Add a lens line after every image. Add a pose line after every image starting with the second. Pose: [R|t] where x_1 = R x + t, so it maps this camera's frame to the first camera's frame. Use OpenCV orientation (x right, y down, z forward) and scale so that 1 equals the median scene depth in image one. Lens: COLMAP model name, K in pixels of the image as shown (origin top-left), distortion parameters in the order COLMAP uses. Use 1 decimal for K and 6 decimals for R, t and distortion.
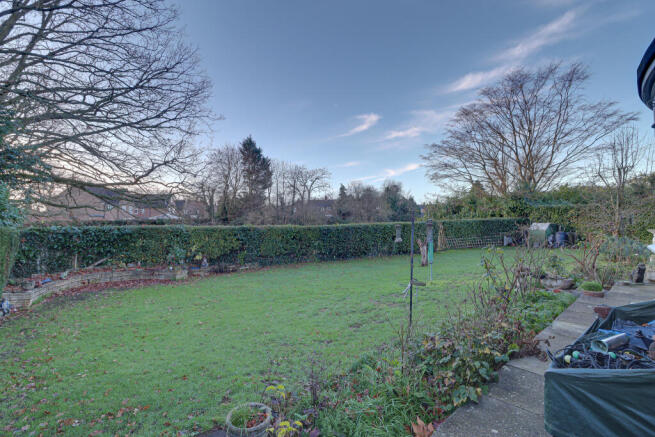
lens RADIAL K [[305.9, 0, 327.5], [0, 305.9, 218.5], [0, 0, 1]] dist [-0.002211, -0.000747]
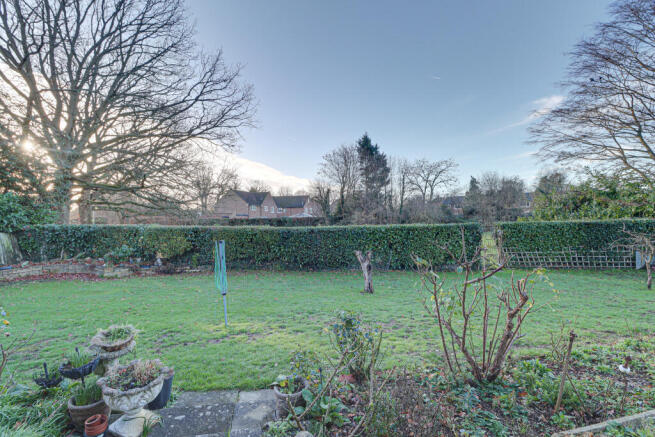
lens RADIAL K [[305.9, 0, 327.5], [0, 305.9, 218.5], [0, 0, 1]] dist [-0.002211, -0.000747]
pose [[0.869166, 0.004961, -0.494495, 0.124340], [-0.002349, 0.999980, 0.005903, -0.001792], [0.494515, -0.003969, 0.869160, 0.080966]]
